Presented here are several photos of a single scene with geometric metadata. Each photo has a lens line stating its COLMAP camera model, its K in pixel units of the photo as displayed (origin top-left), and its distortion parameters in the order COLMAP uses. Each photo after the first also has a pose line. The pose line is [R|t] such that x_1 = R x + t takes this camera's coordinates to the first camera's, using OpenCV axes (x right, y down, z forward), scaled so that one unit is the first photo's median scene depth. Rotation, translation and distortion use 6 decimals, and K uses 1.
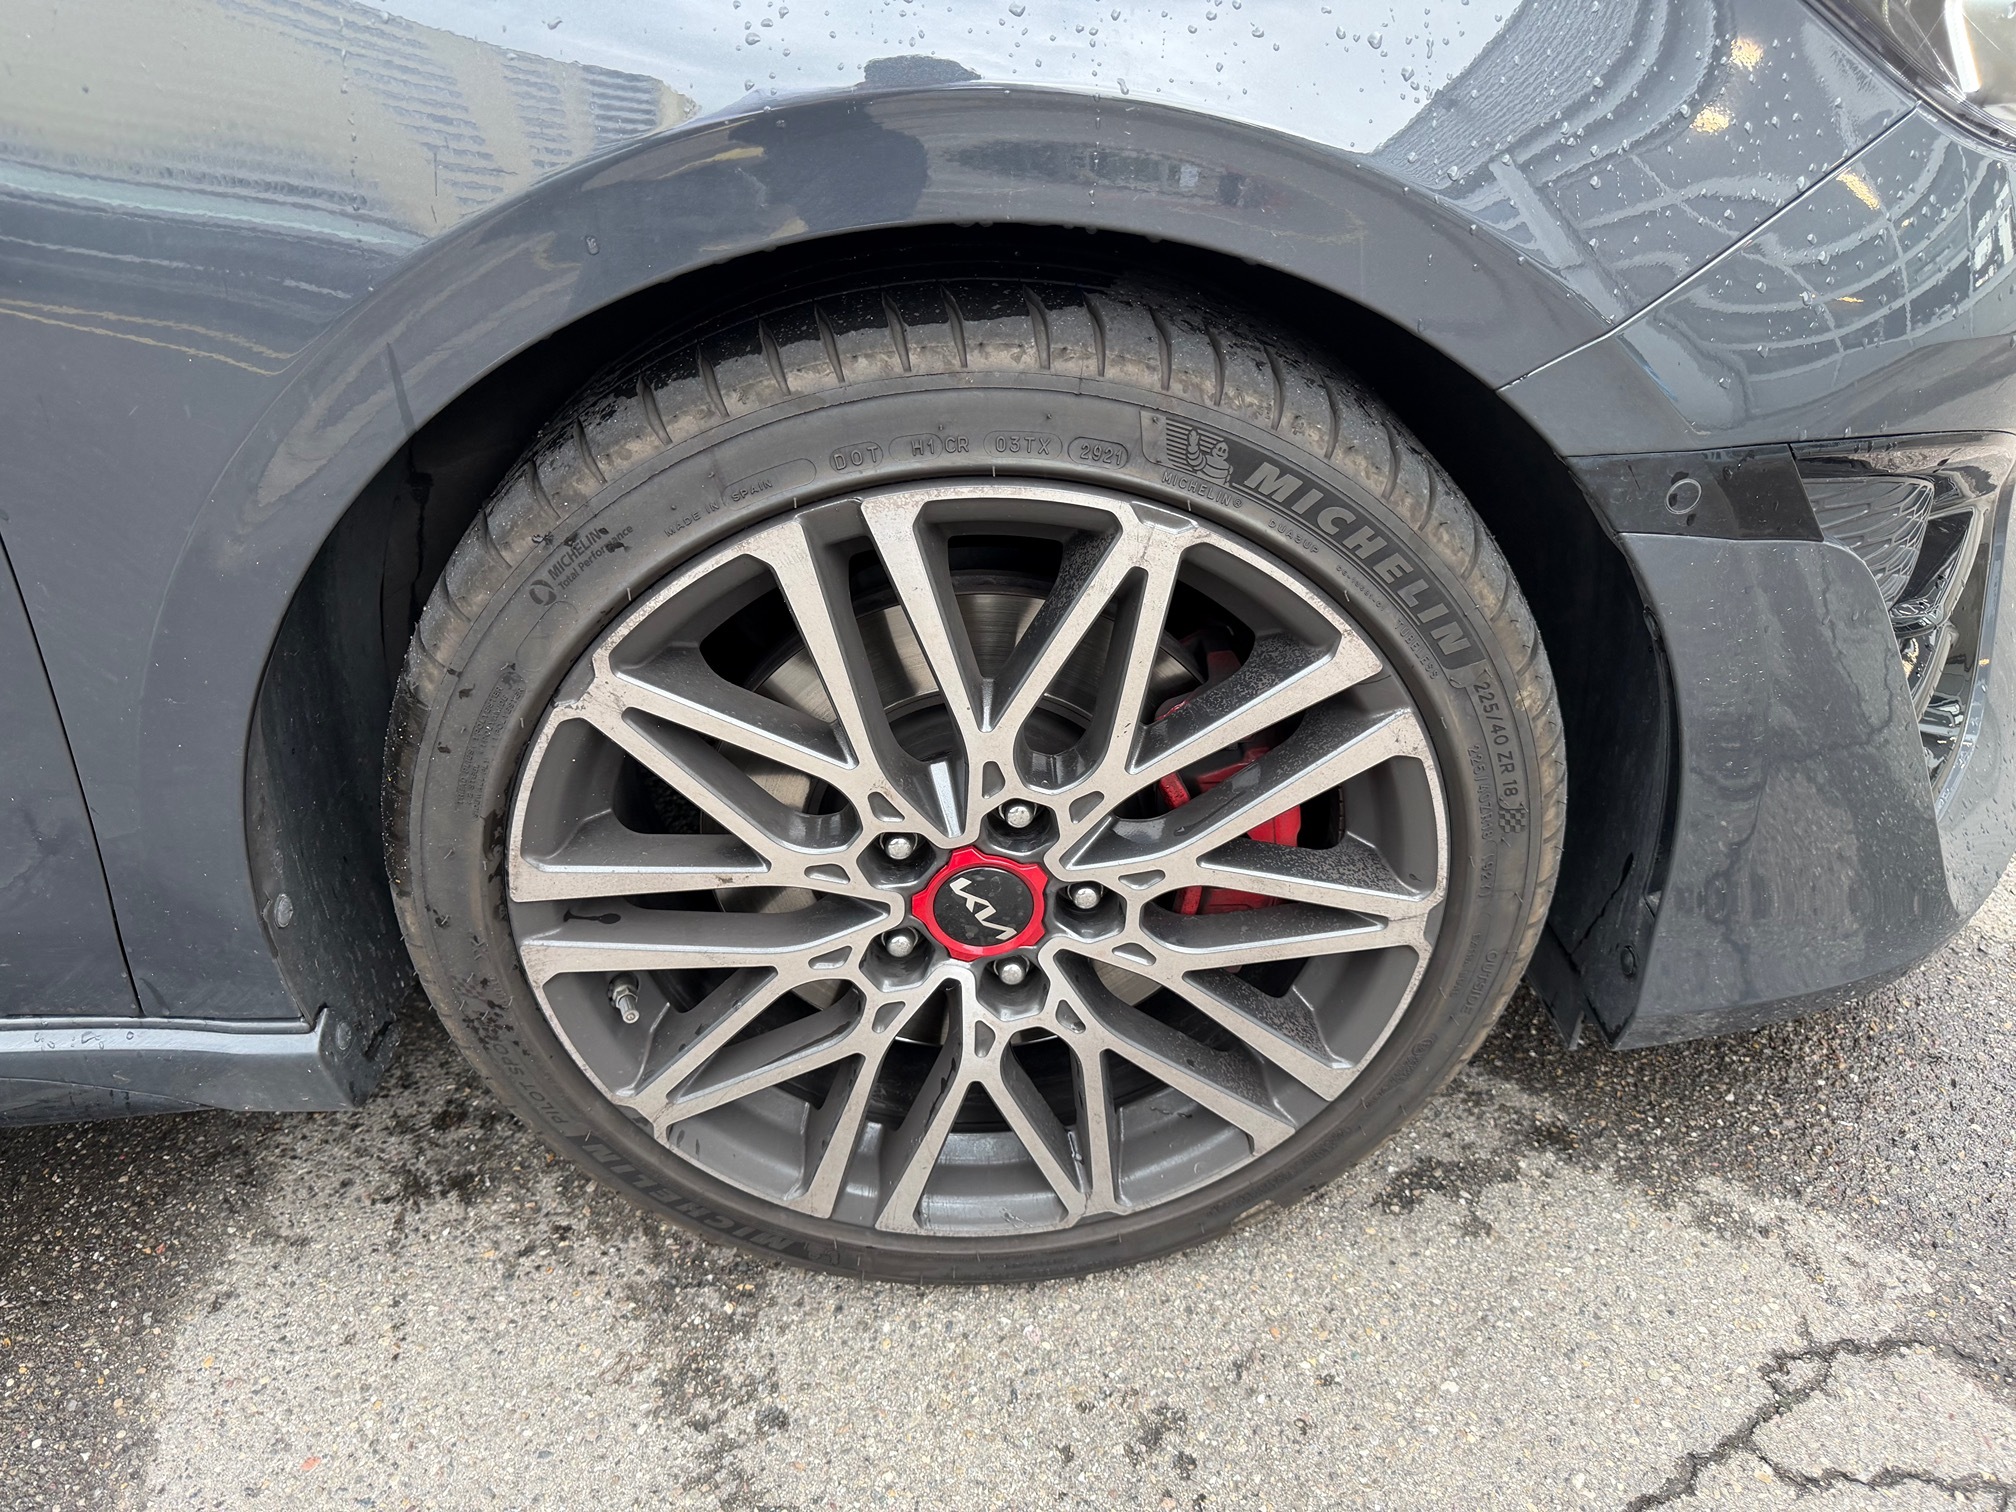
lens RADIAL K [[1435.6, 0, 997.5], [0, 1435.6, 758.9], [0, 0, 1]] dist [0.038206, -0.060856]
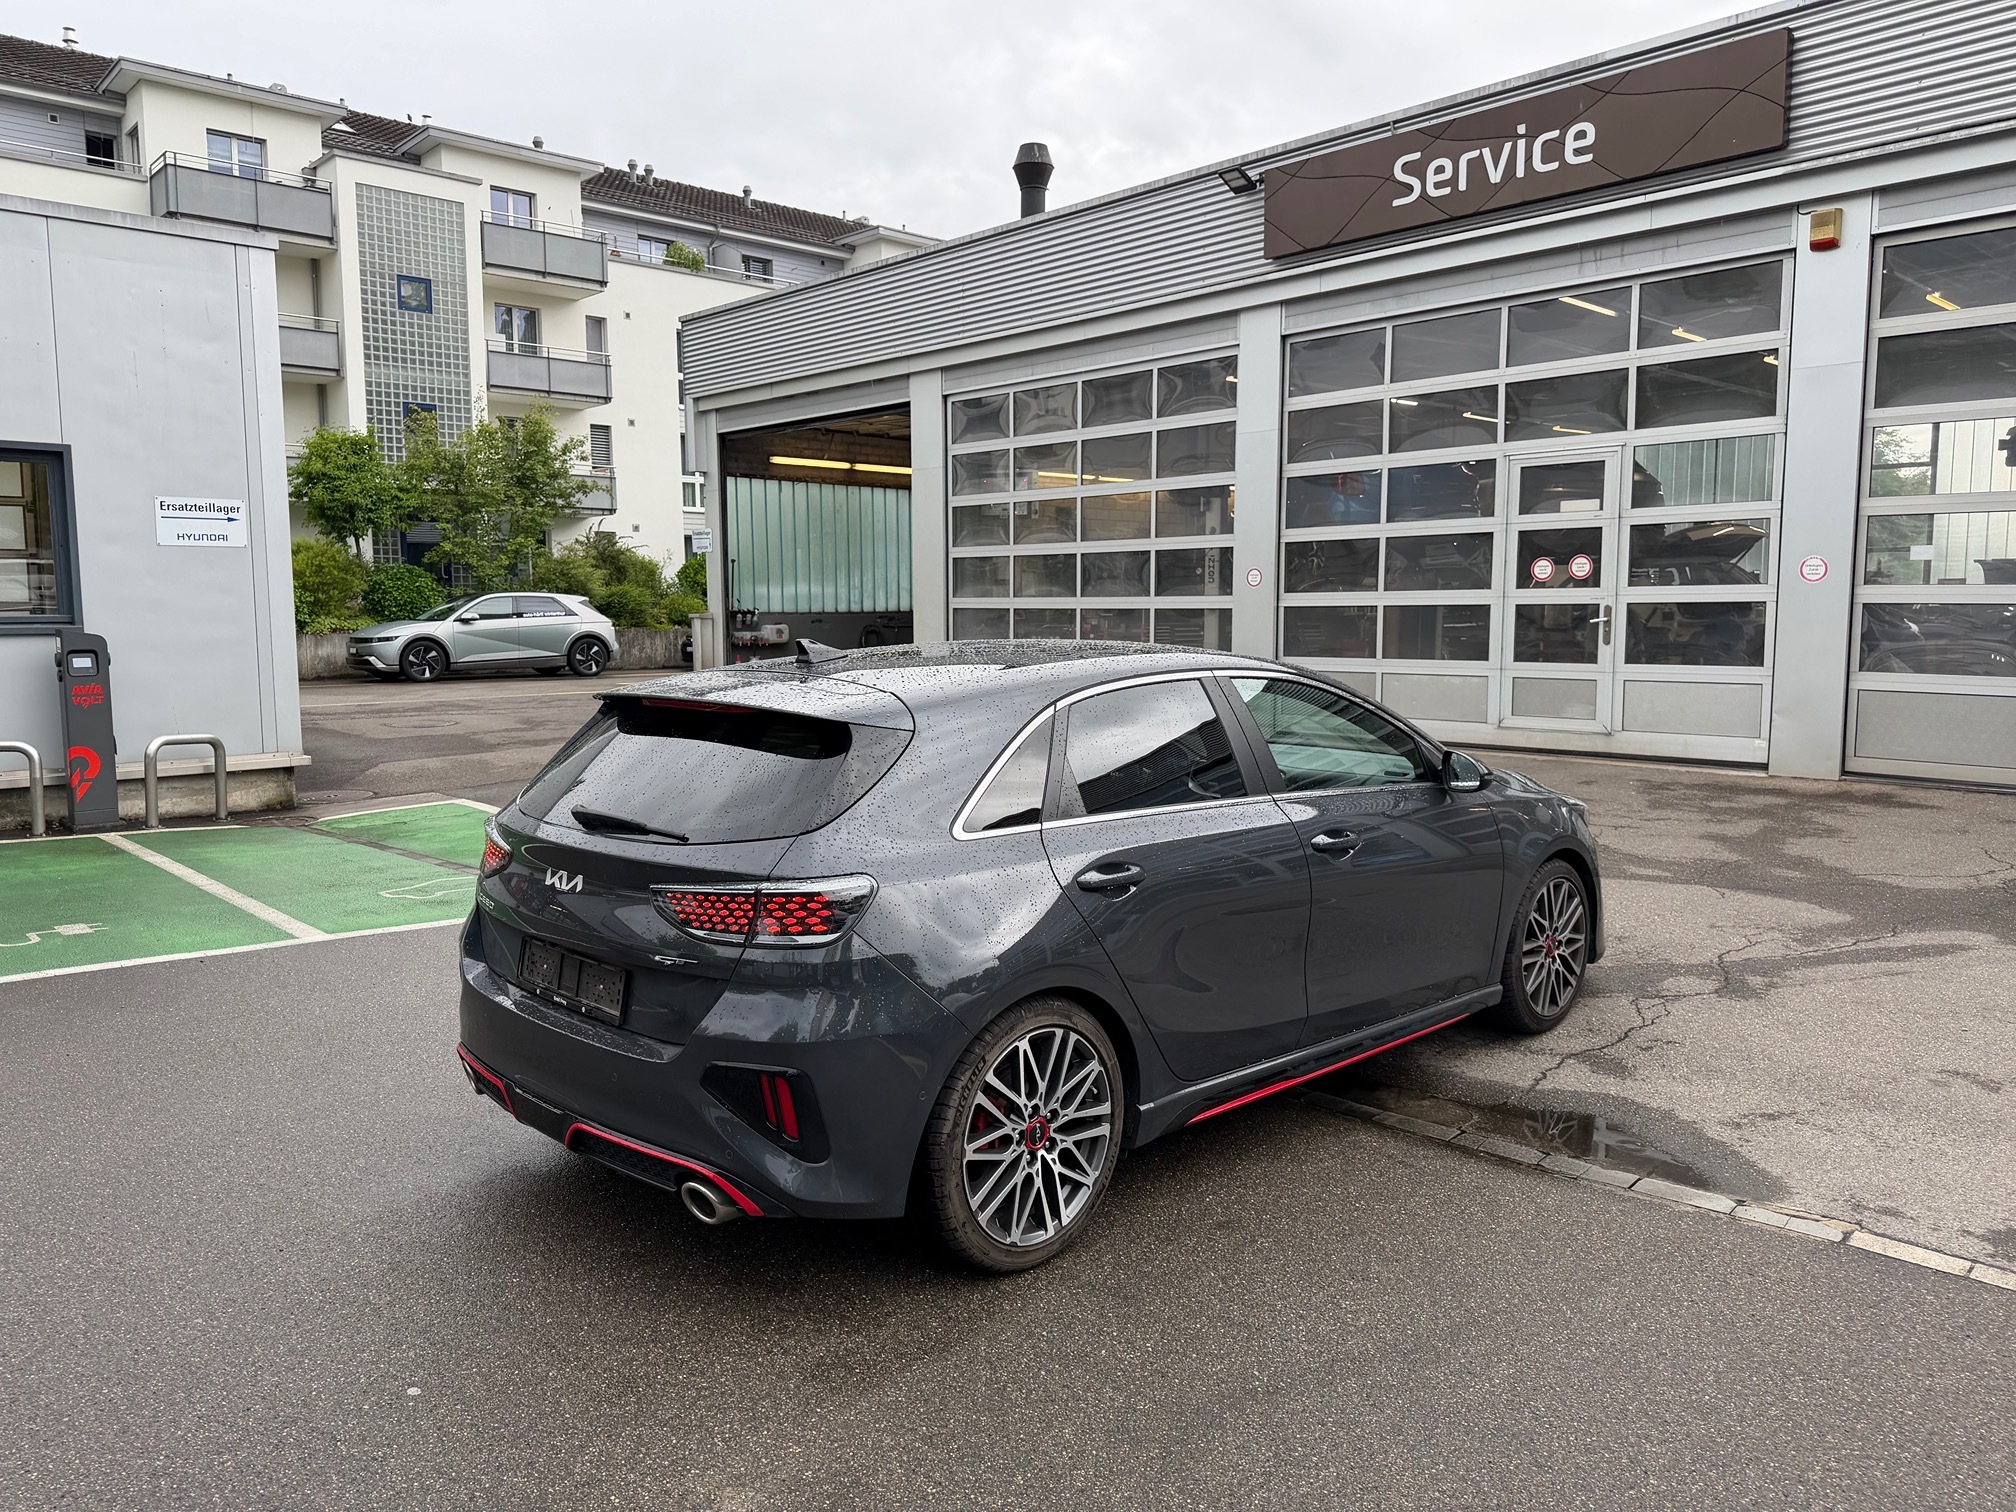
lens RADIAL K [[1429.7, 0, 1008.0], [0, 1429.7, 756.0], [0, 0, 1]] dist [0.045920, -0.059968]
pose [[0.749004, -0.049444, 0.660719, -6.500238], [0.353625, 0.873135, -0.335537, 0.701461], [-0.560306, 0.484965, 0.671466, -2.593558]]
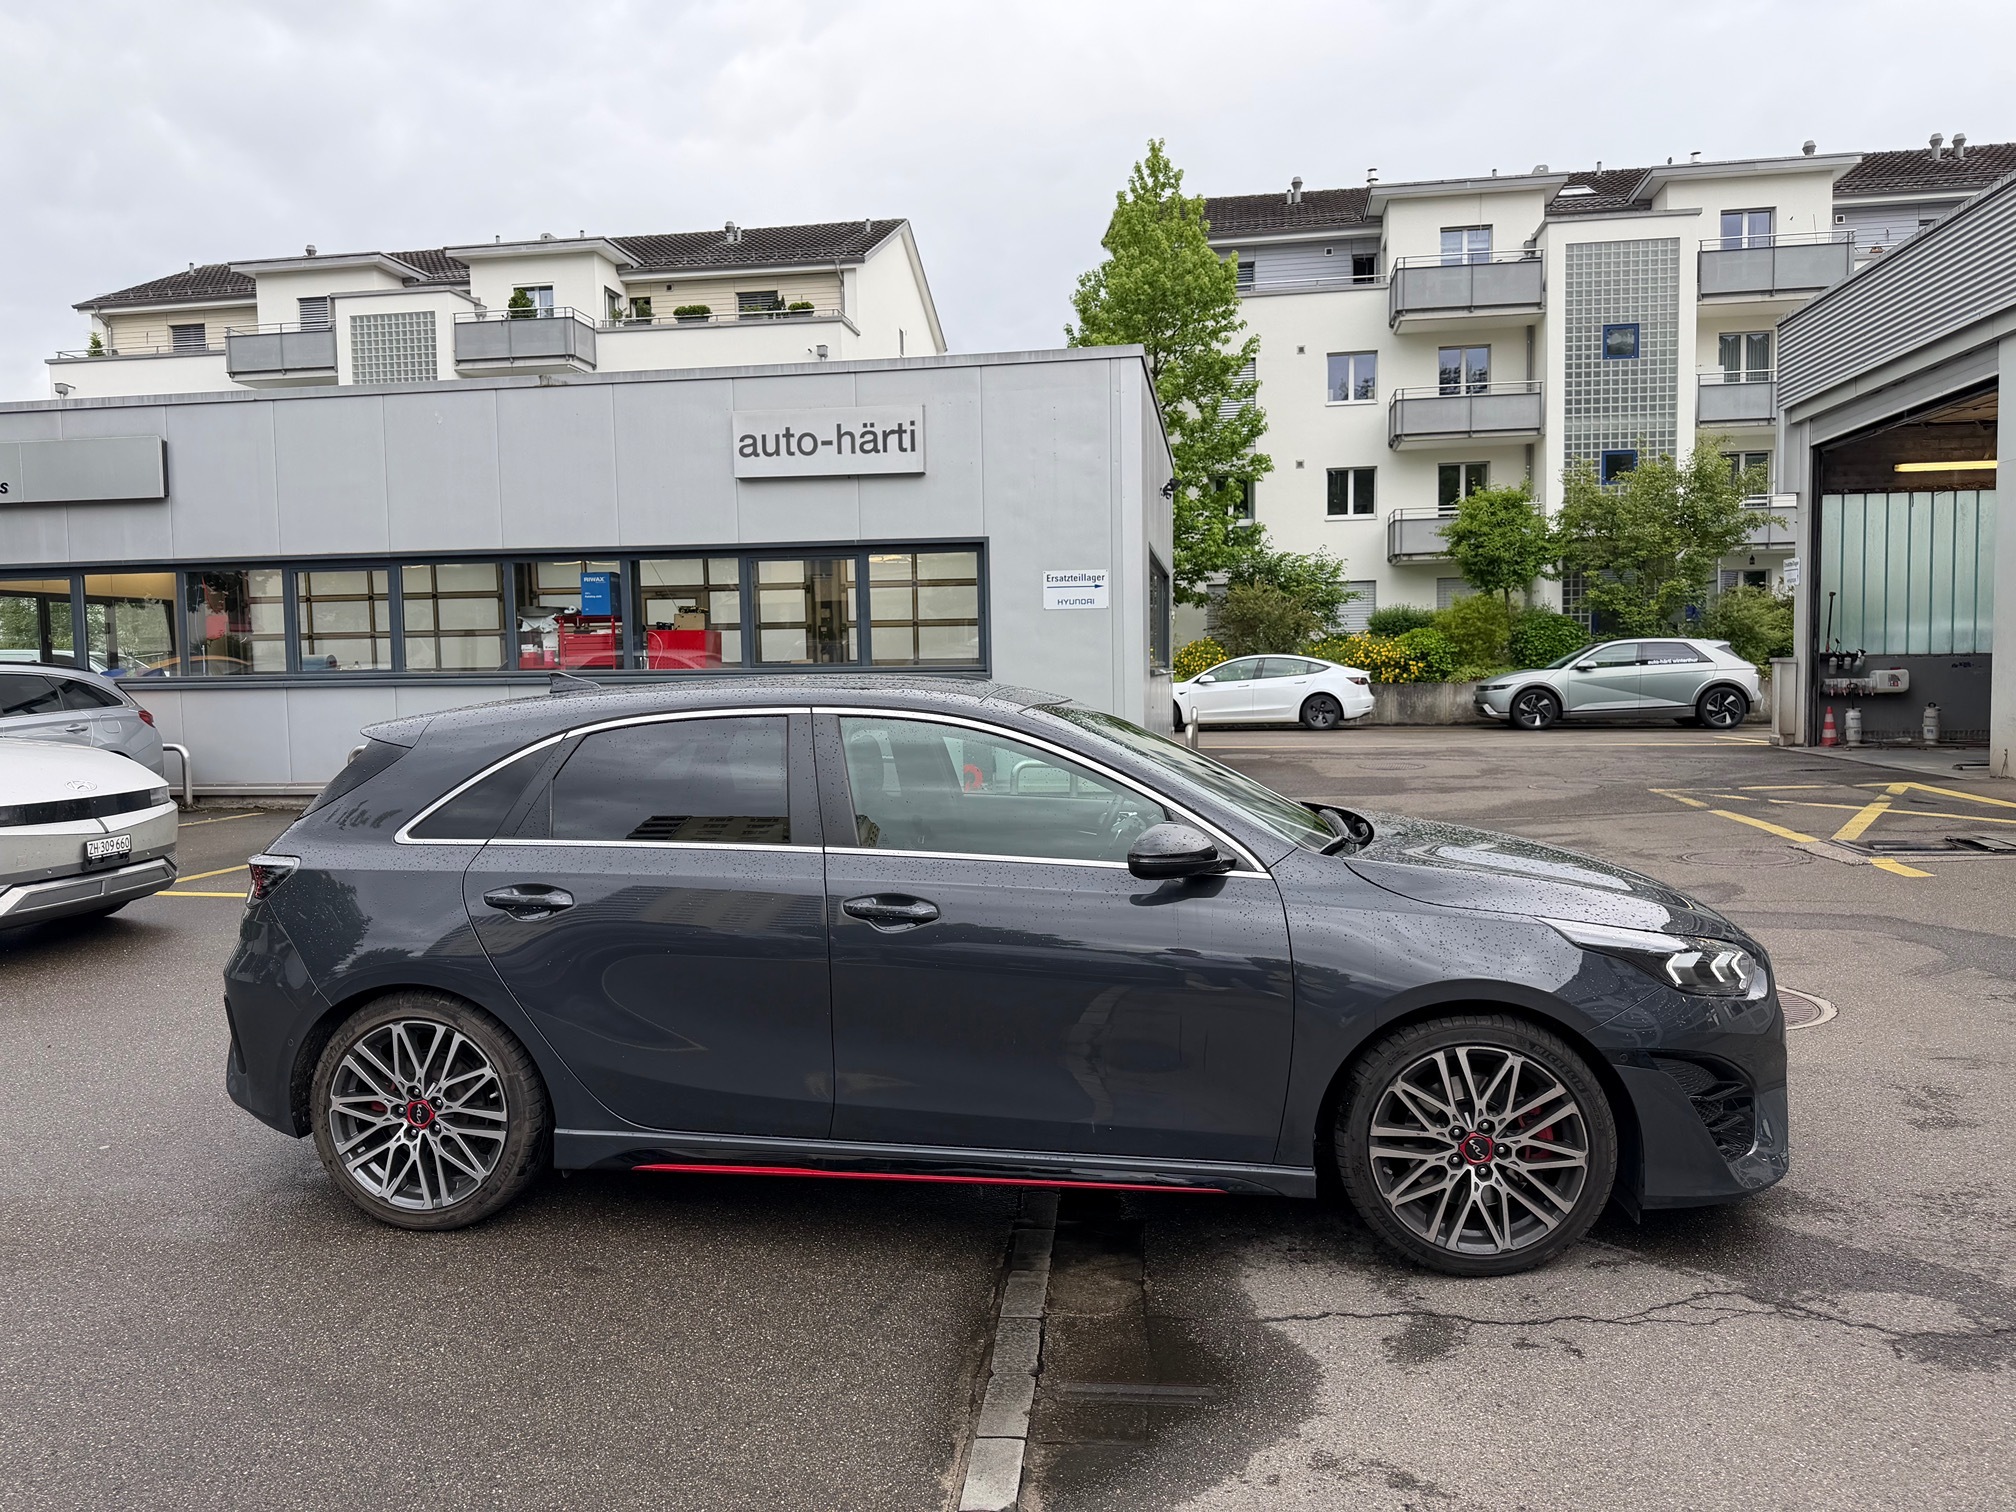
lens RADIAL K [[1435.6, 0, 997.5], [0, 1435.6, 758.9], [0, 0, 1]] dist [0.038206, -0.060856]
pose [[0.980763, 0.017653, -0.194402, -0.625589], [-0.111615, 0.867750, -0.484305, 1.400957], [0.160143, 0.496687, 0.853028, -3.660179]]
